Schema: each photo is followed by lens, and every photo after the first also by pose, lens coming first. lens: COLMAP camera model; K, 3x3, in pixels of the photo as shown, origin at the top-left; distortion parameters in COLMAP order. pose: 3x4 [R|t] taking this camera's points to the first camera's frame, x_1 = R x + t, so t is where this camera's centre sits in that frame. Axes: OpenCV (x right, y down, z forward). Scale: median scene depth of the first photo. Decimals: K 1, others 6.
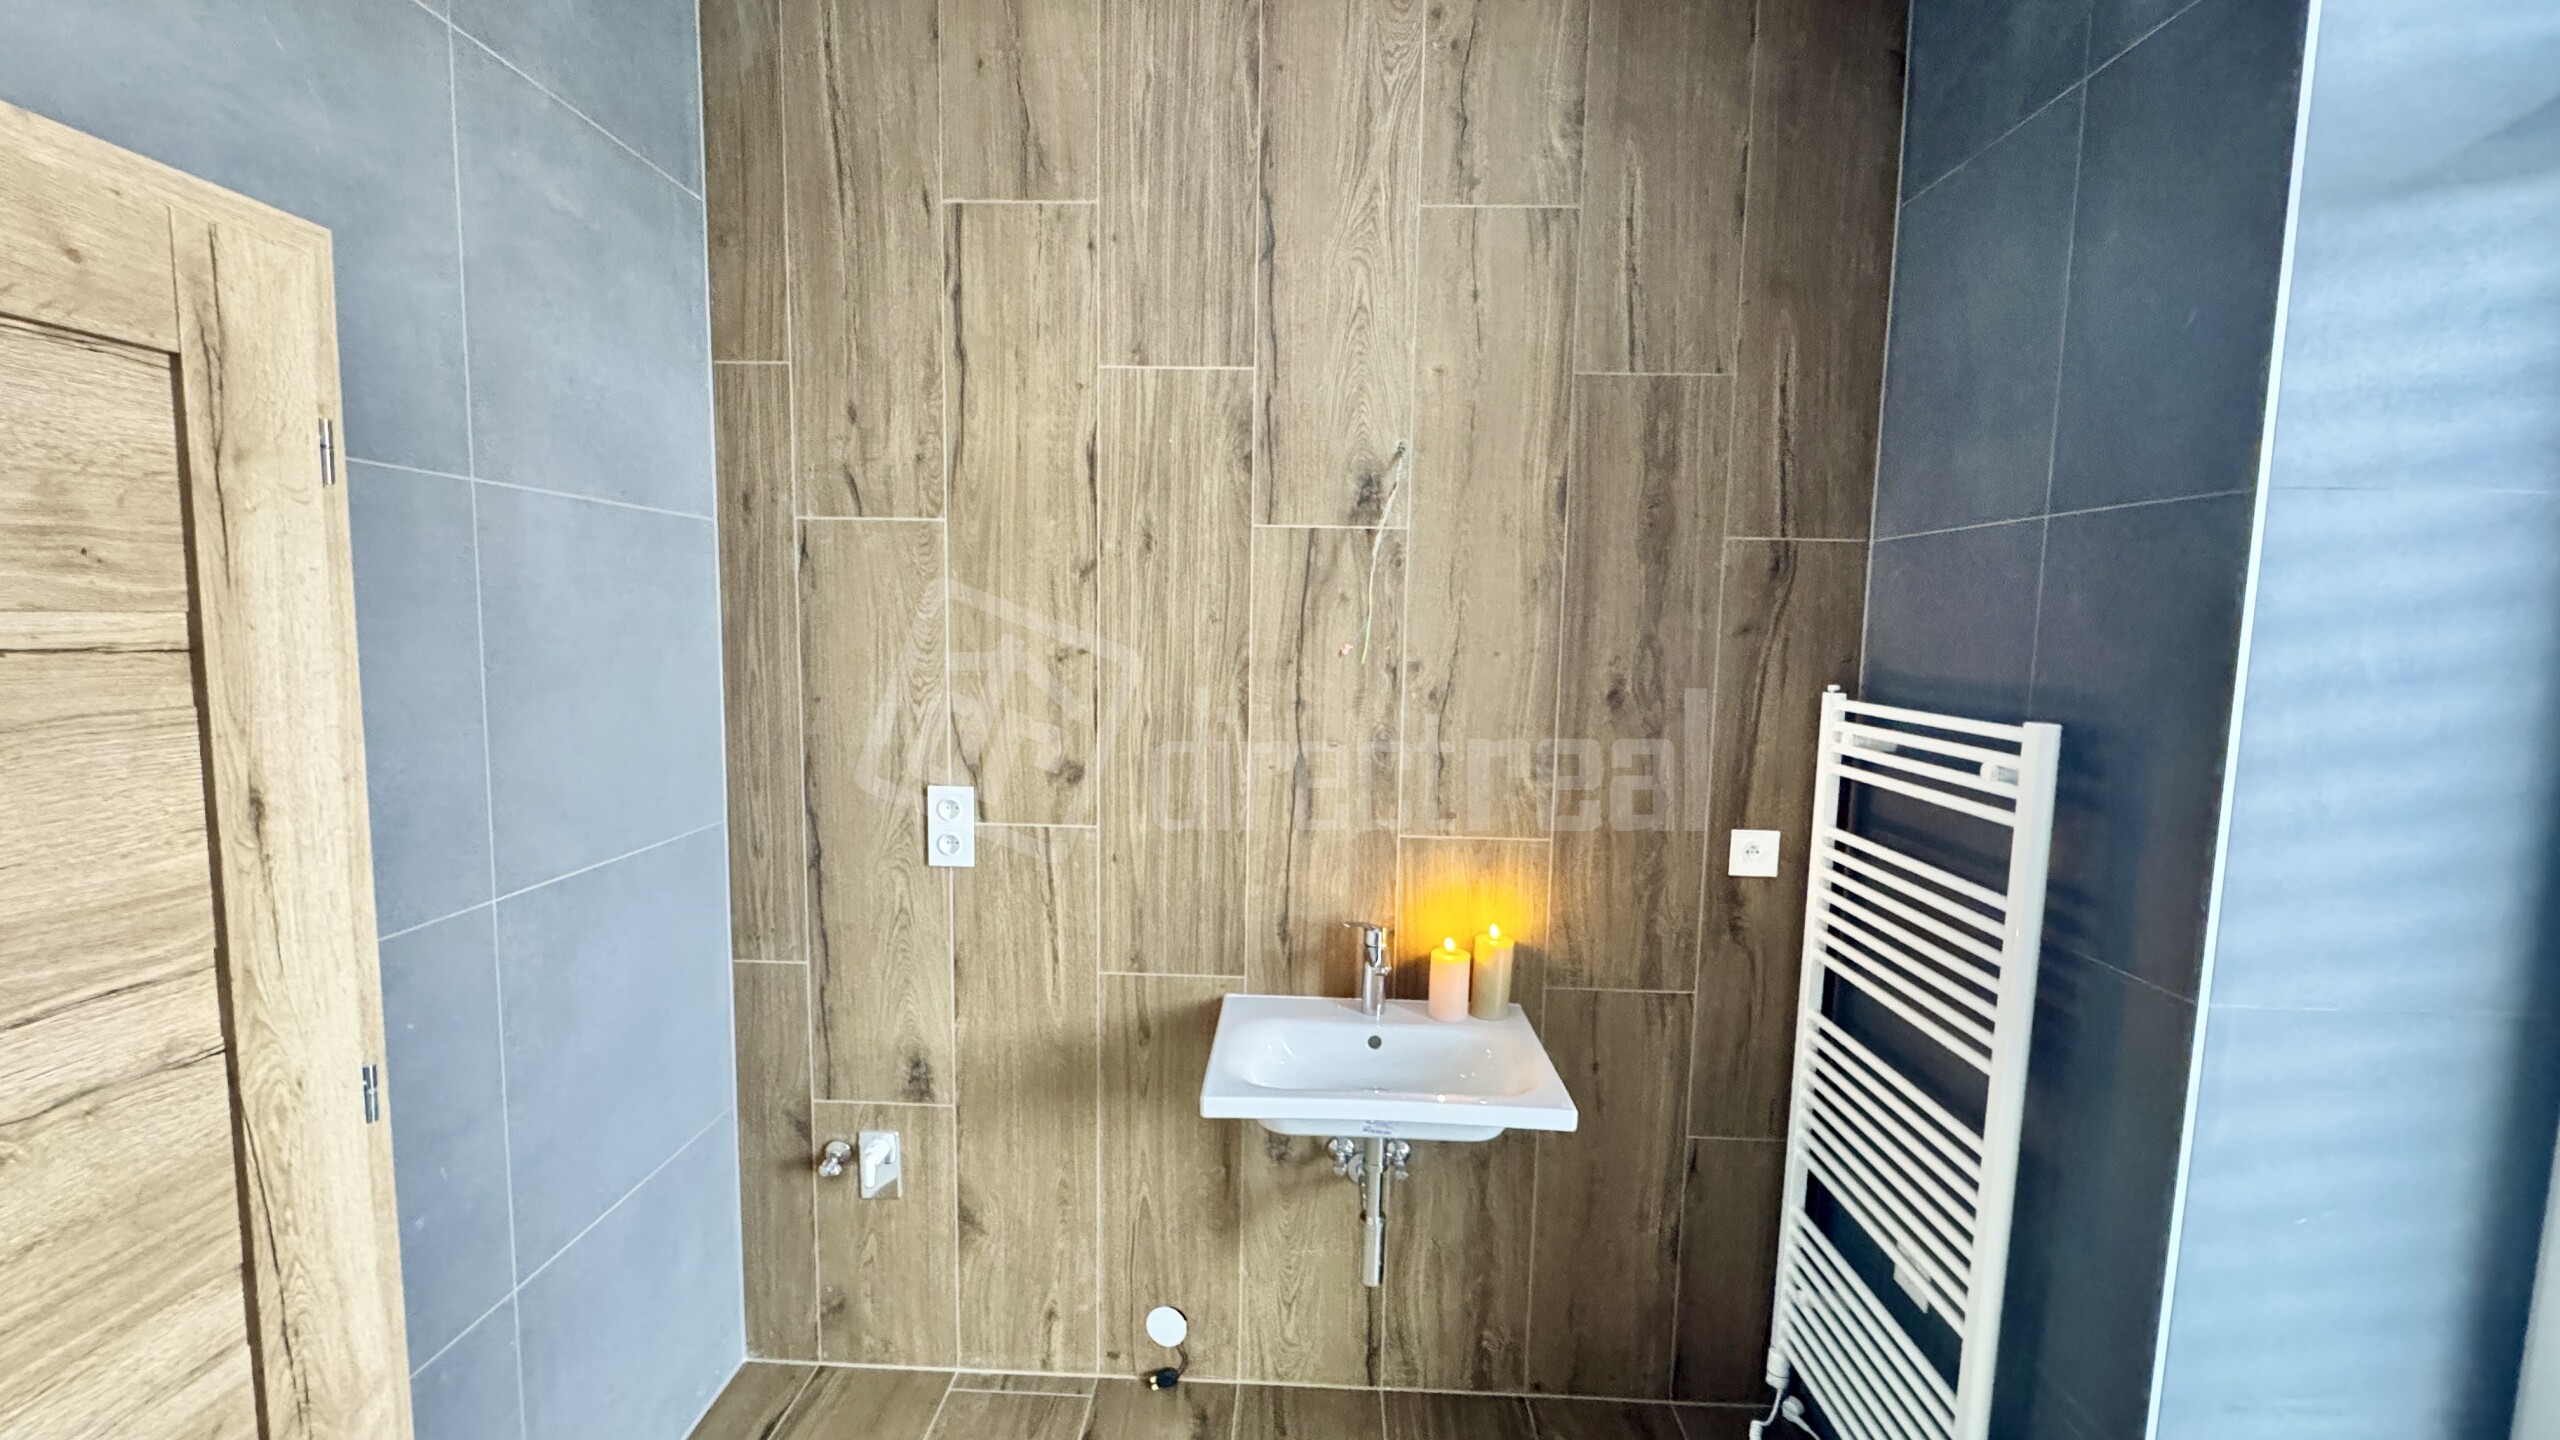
lens RADIAL K [[1025.9, 0, 1280.0], [0, 1025.9, 720.0], [0, 0, 1]] dist [-0.000591, 0.000392]
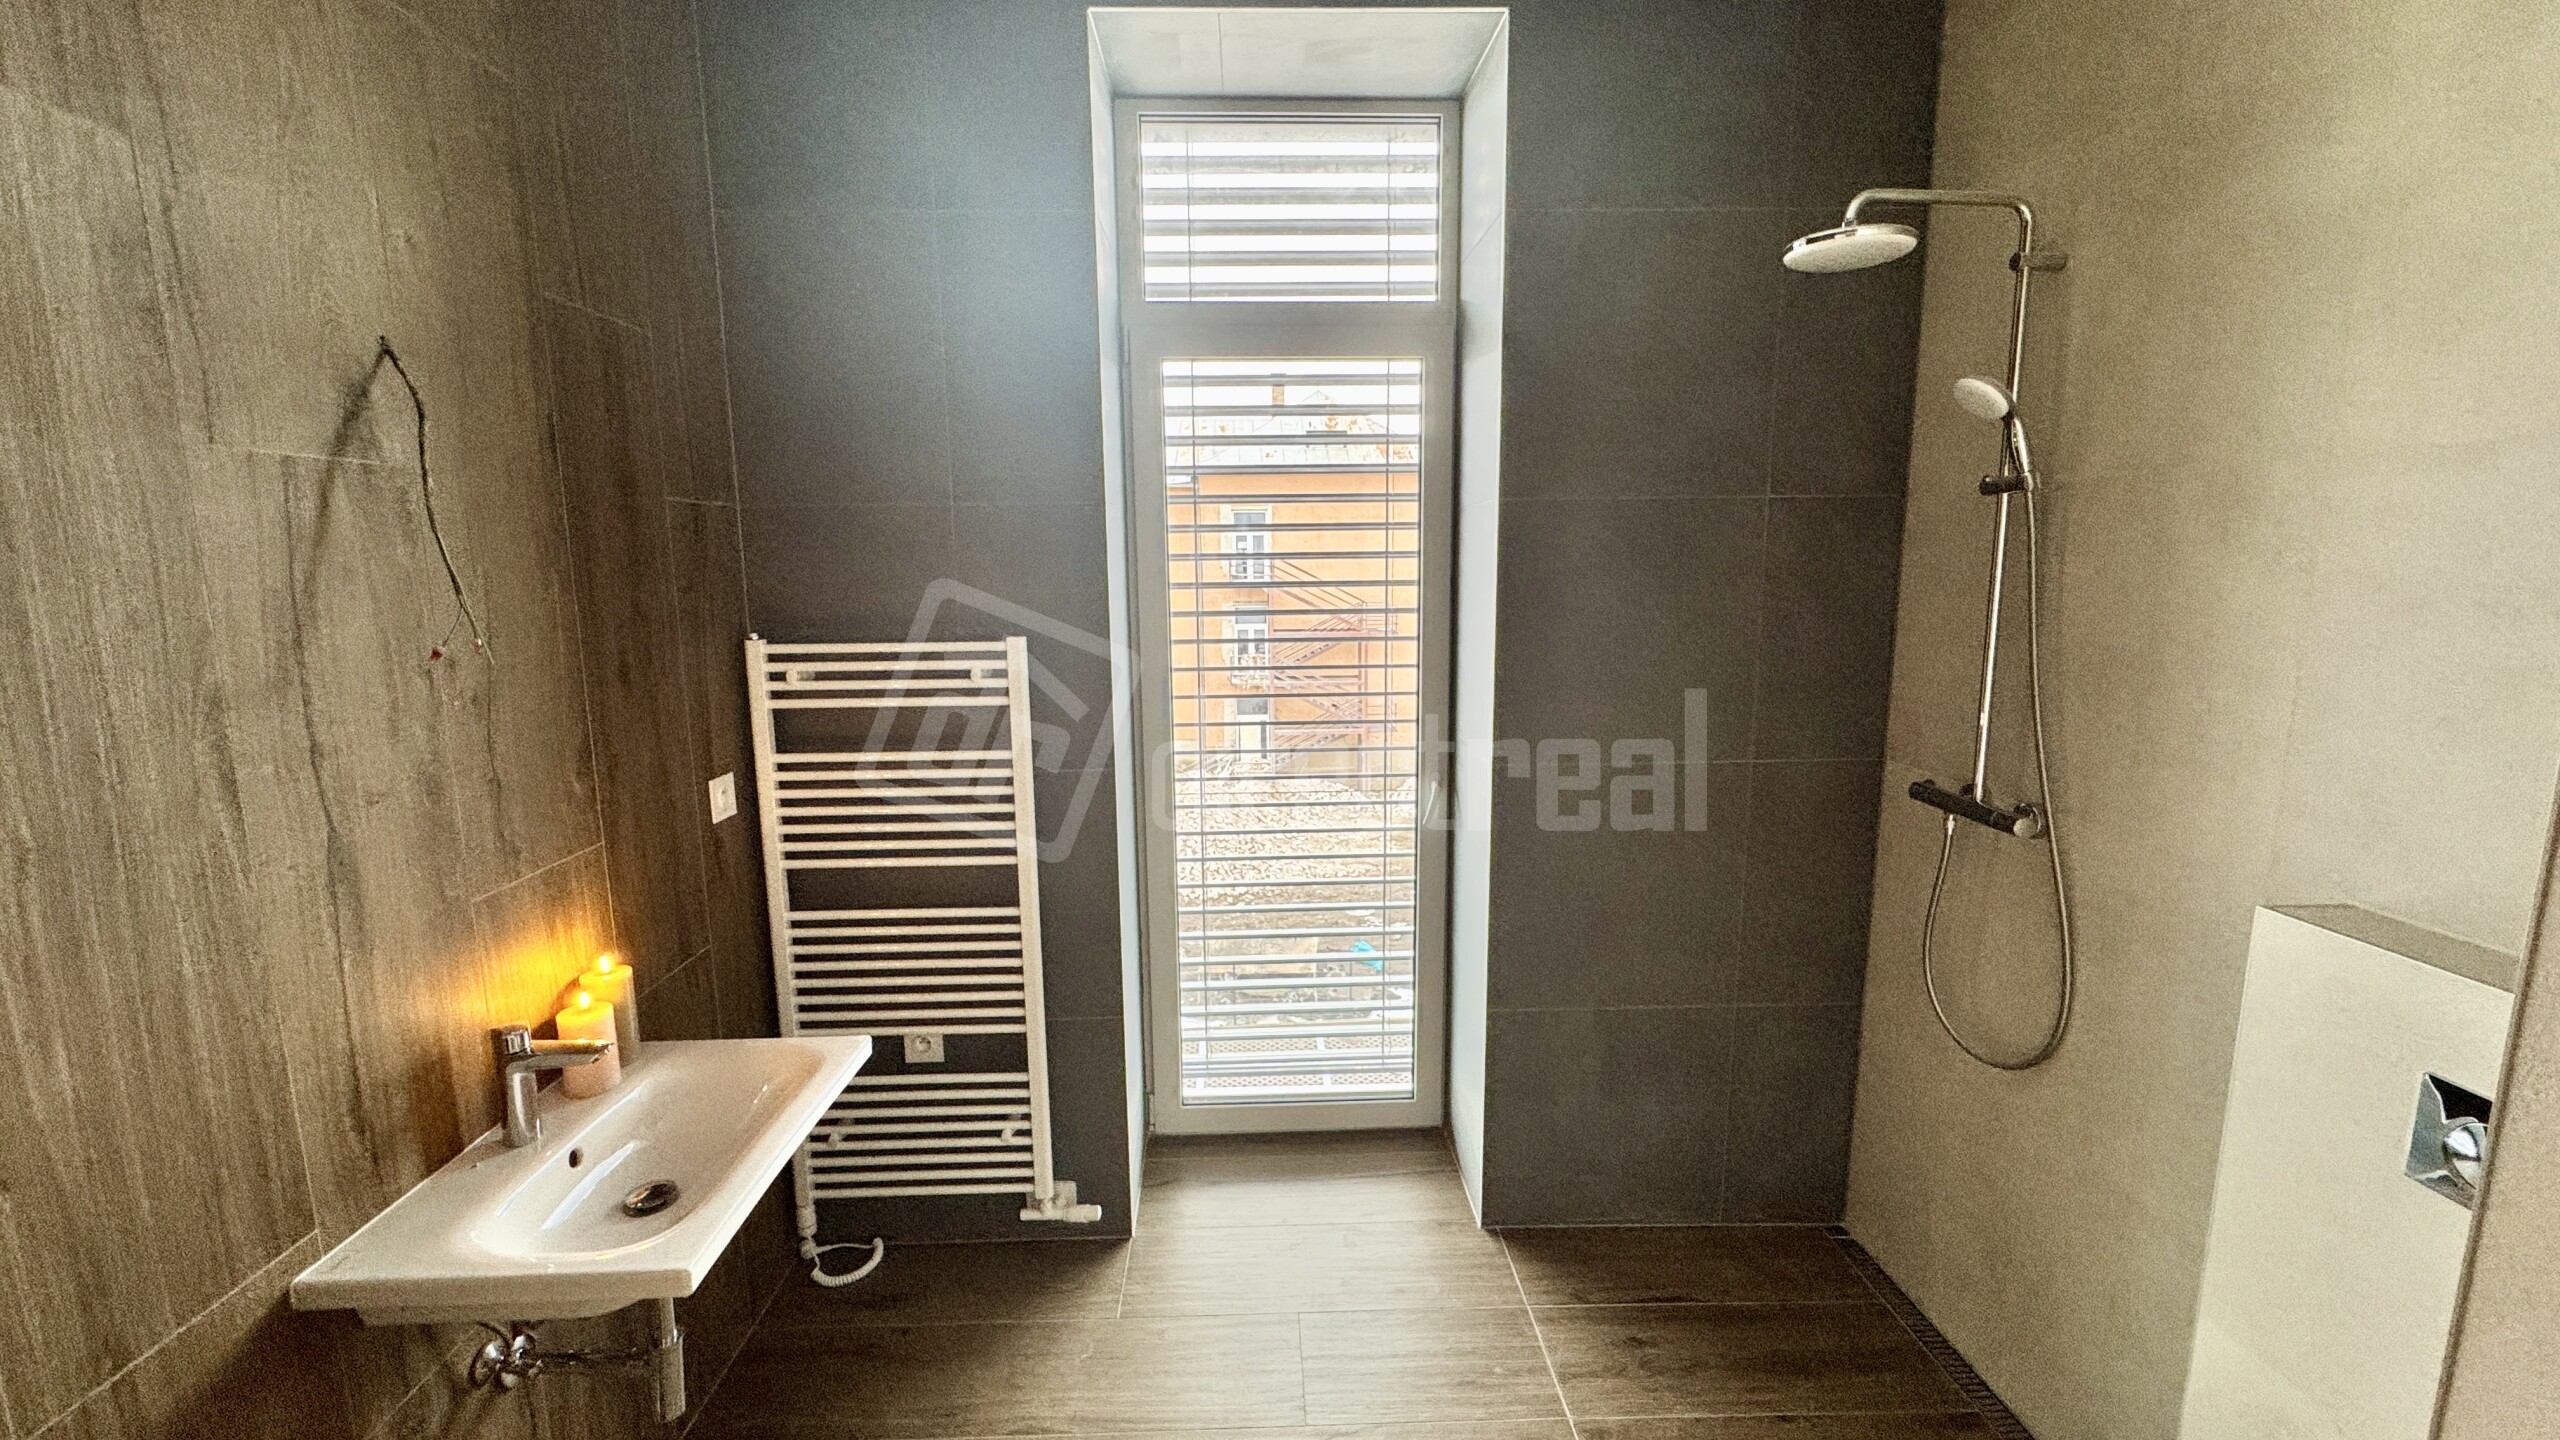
lens RADIAL K [[1025.9, 0, 1280.0], [0, 1025.9, 720.0], [0, 0, 1]] dist [-0.000591, 0.000392]
pose [[-0.075820, -0.176449, 0.981385, -0.617355], [0.110132, 0.976715, 0.184118, -0.081748], [-0.991021, 0.122042, -0.054622, 0.471578]]
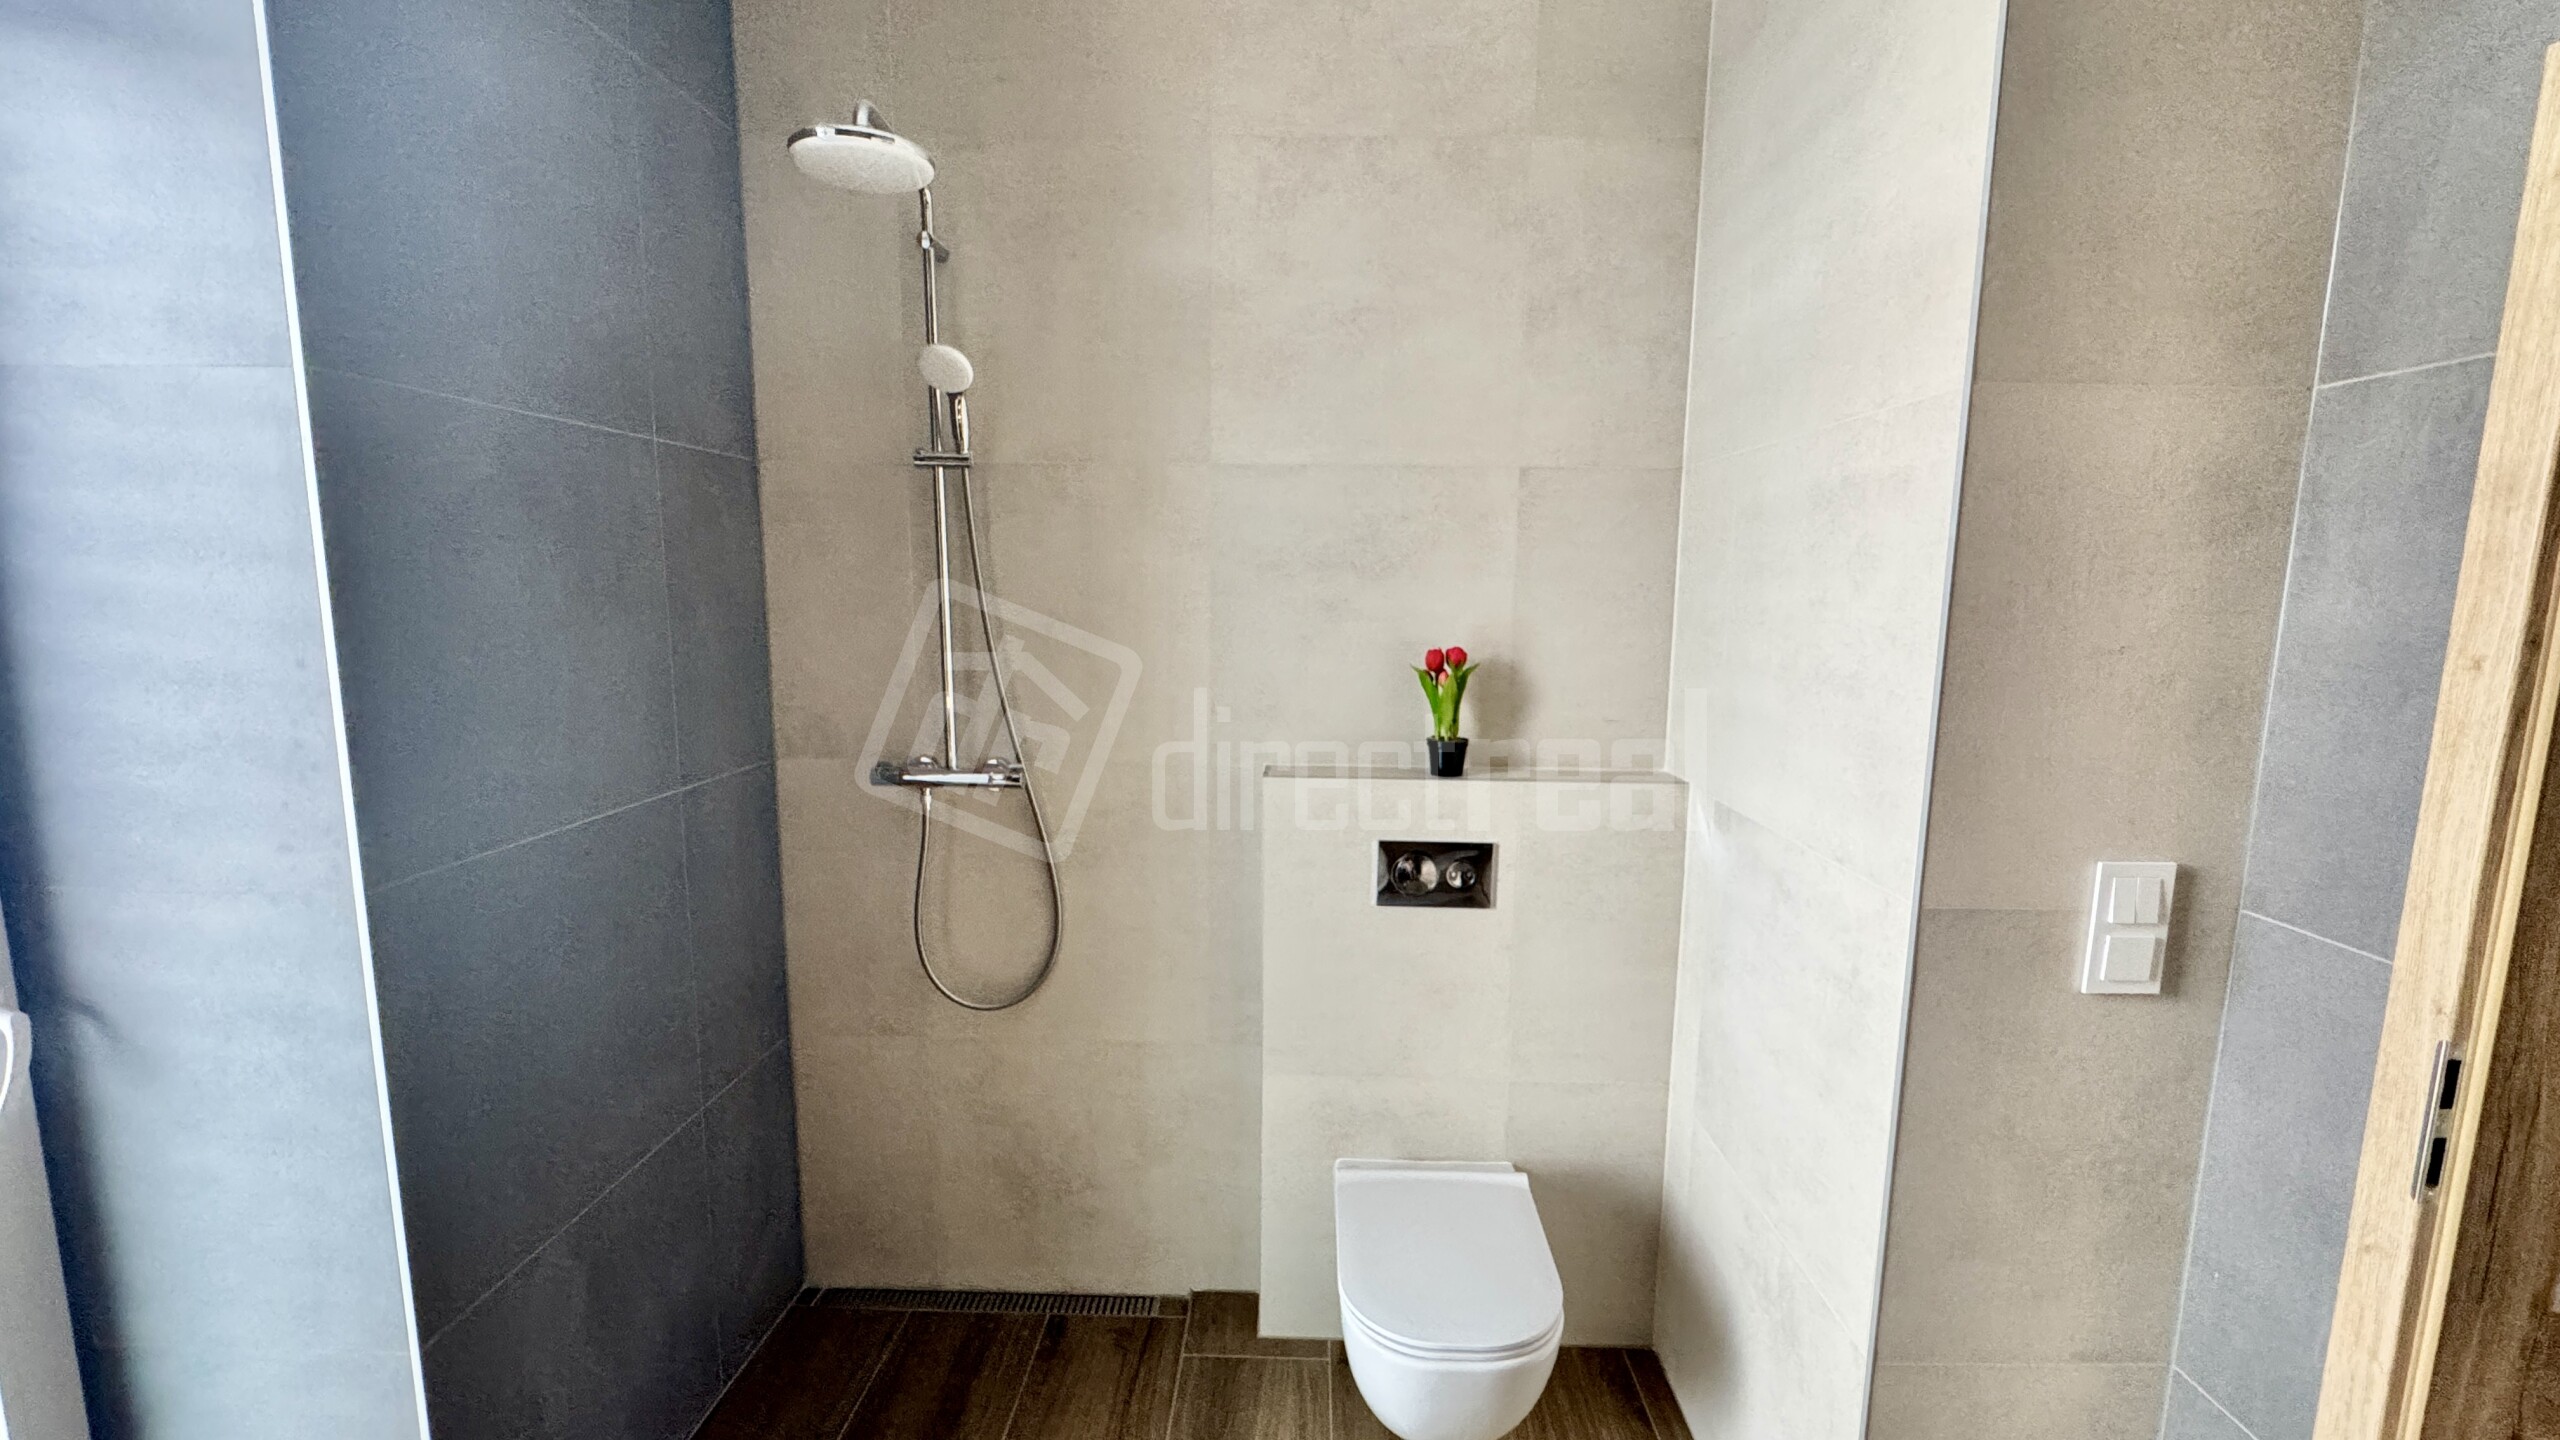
lens RADIAL K [[1021.2, 0, 1280.0], [0, 1021.2, 720.0], [0, 0, 1]] dist [-0.003954, -0.000500]
pose [[-0.999494, -0.025490, -0.019023, -0.010614], [-0.029321, 0.970194, 0.240550, -0.049859], [0.012324, 0.240986, -0.970450, 0.735733]]
